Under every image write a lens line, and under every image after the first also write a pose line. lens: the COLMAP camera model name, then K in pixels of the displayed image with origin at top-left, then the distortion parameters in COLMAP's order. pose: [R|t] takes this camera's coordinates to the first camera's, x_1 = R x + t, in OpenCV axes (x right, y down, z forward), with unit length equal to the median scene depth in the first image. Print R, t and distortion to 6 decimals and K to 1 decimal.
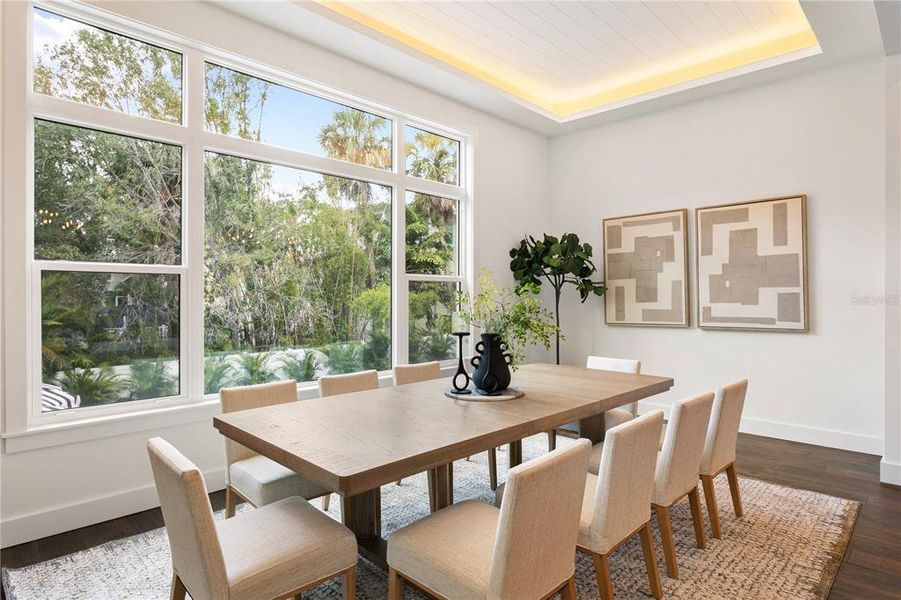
lens RADIAL K [[507.2, 0, 452.2], [0, 507.2, 297.2], [0, 0, 1]] dist [-0.006039, -0.000391]
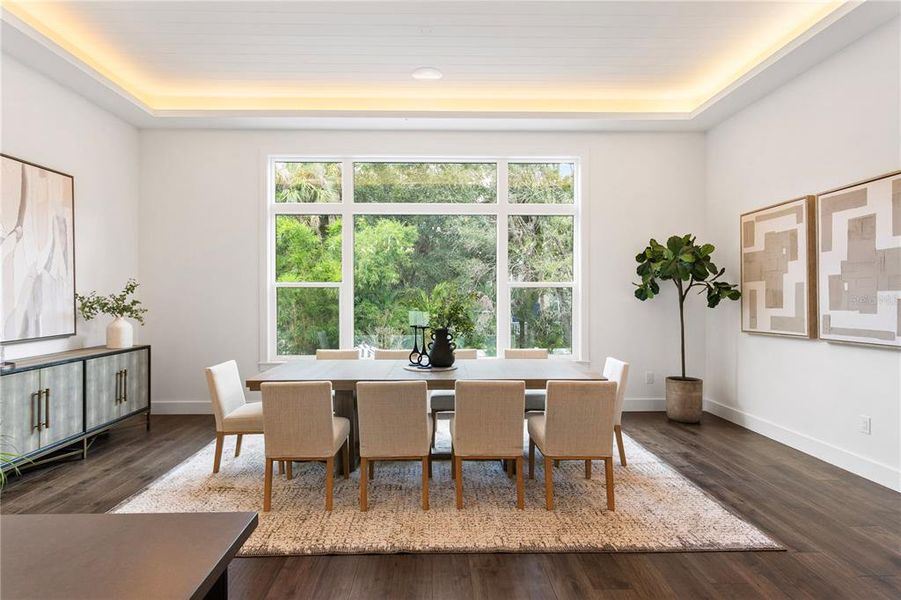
lens RADIAL K [[507.2, 0, 453.6], [0, 507.2, 301.0], [0, 0, 1]] dist [-0.006039, -0.000391]
pose [[0.718529, 0.006977, -0.695462, 0.620248], [-0.002614, 0.999970, 0.007332, -0.007422], [0.695492, -0.003450, 0.718525, 0.004628]]
